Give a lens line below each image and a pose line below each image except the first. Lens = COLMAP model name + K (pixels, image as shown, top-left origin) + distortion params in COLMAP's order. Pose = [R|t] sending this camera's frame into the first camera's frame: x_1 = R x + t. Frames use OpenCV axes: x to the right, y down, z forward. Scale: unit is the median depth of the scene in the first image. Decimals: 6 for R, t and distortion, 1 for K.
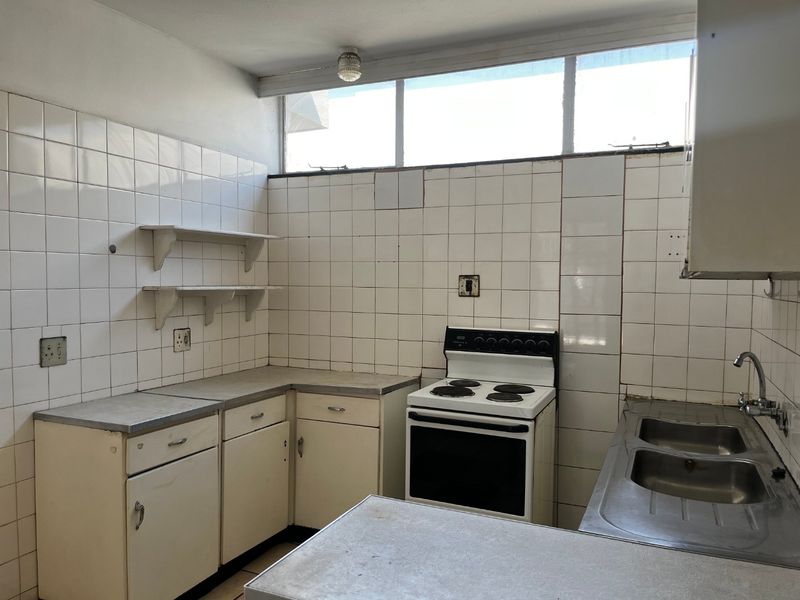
lens RADIAL K [[610.0, 0, 403.3], [0, 610.0, 298.8], [0, 0, 1]] dist [0.055303, -0.076572]
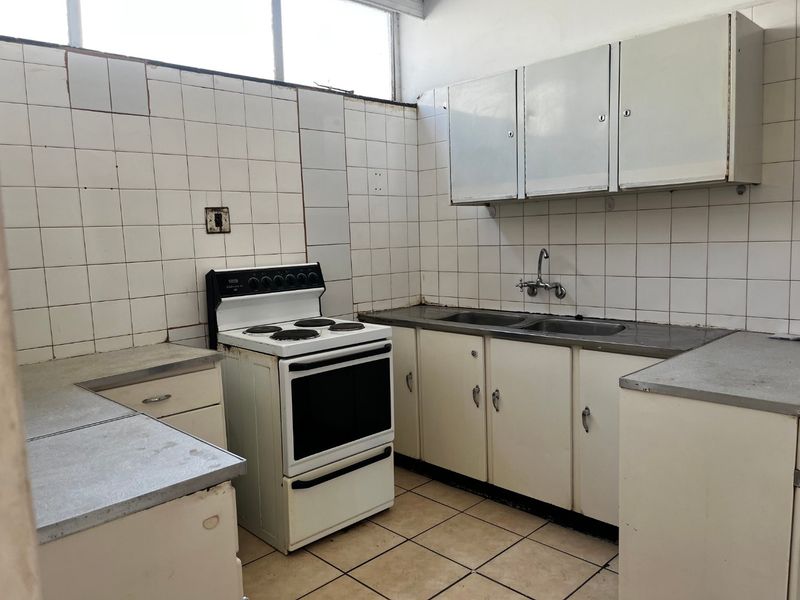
lens RADIAL K [[610.0, 0, 403.6], [0, 610.0, 302.5], [0, 0, 1]] dist [0.055303, -0.076572]
pose [[0.362688, -0.132067, 0.922505, -0.596600], [0.066720, 0.991047, 0.115648, 0.010549], [-0.929519, 0.019605, 0.368253, 0.457279]]
